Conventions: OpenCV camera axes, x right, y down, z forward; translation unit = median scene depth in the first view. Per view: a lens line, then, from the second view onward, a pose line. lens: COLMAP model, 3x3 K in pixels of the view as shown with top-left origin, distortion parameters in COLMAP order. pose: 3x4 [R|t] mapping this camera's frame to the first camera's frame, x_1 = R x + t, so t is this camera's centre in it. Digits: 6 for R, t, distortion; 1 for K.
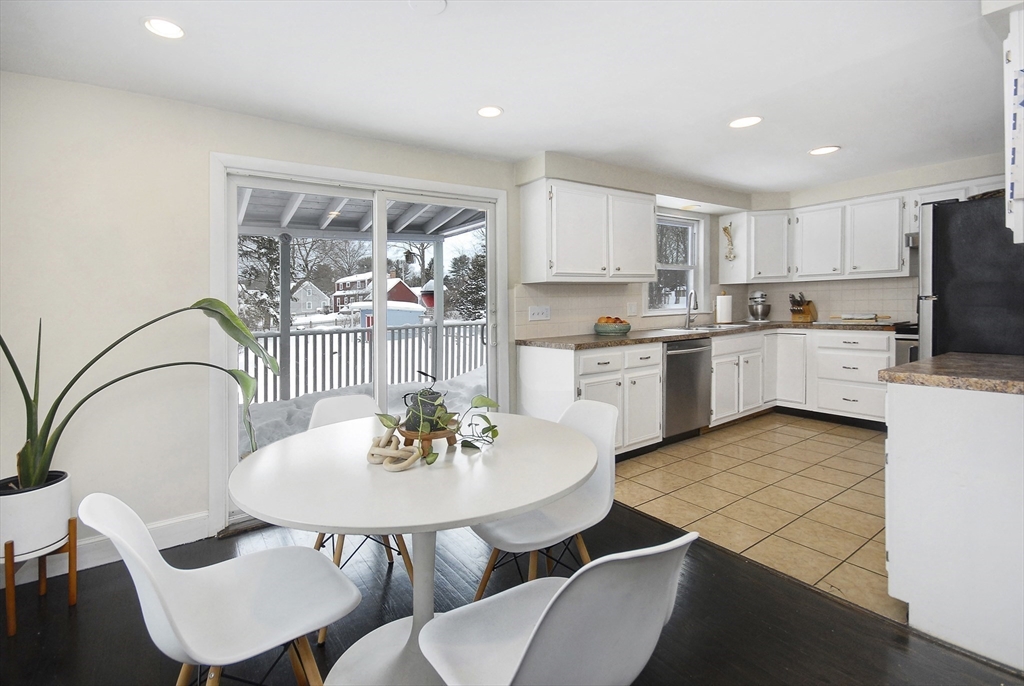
lens RADIAL K [[448.3, 0, 507.0], [0, 448.3, 293.5], [0, 0, 1]] dist [-0.002933, -0.000352]
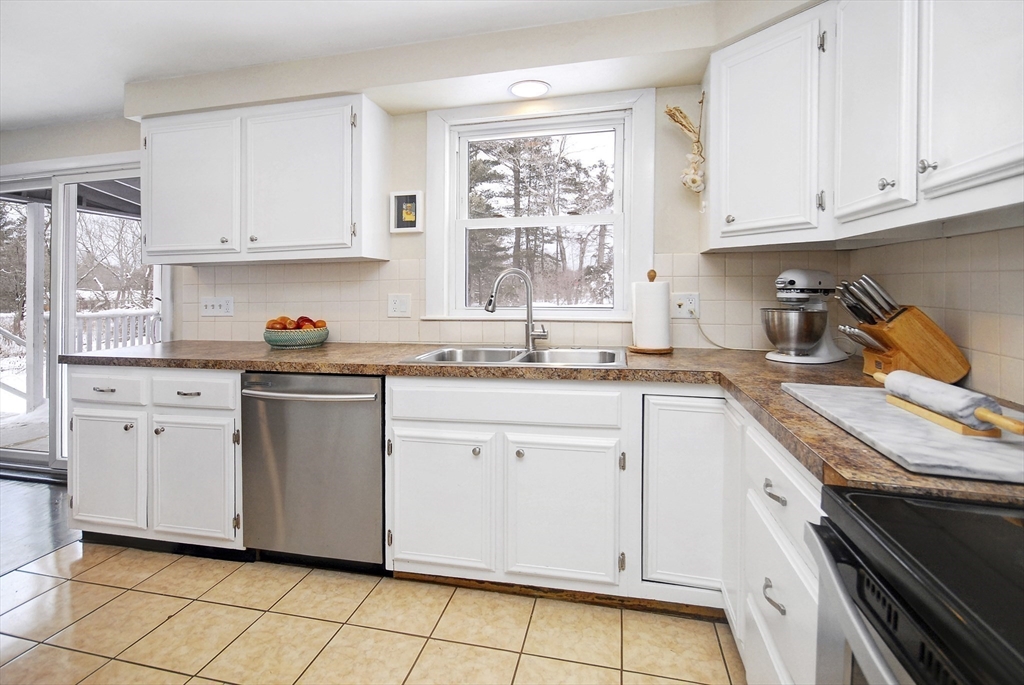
lens RADIAL K [[482.0, 0, 510.5], [0, 482.0, 285.2], [0, 0, 1]] dist [0.001740, -0.000169]
pose [[0.683961, 0.017152, -0.729316, 0.997374], [0.006139, 0.999553, 0.029266, -0.010146], [0.729492, -0.024494, 0.683550, 0.847417]]
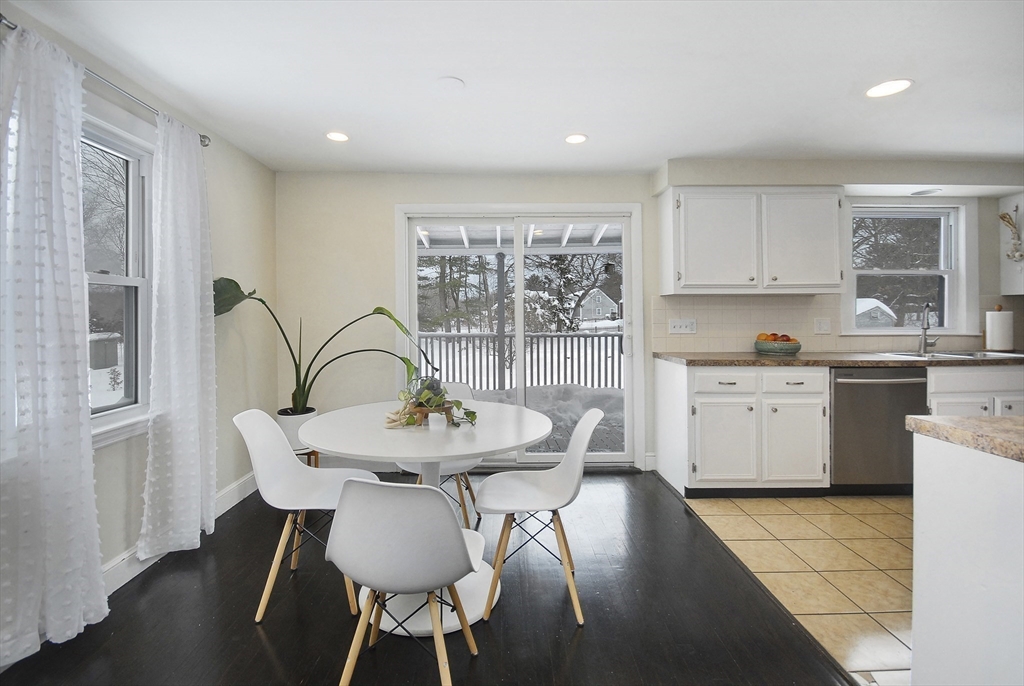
lens RADIAL K [[452.0, 0, 512.2], [0, 452.0, 304.5], [0, 0, 1]] dist [-0.004523, -0.000567]
pose [[0.839016, 0.012887, -0.543954, 0.305873], [-0.008486, 0.999908, 0.010600, -0.009939], [0.544041, -0.004277, 0.839048, -0.008619]]
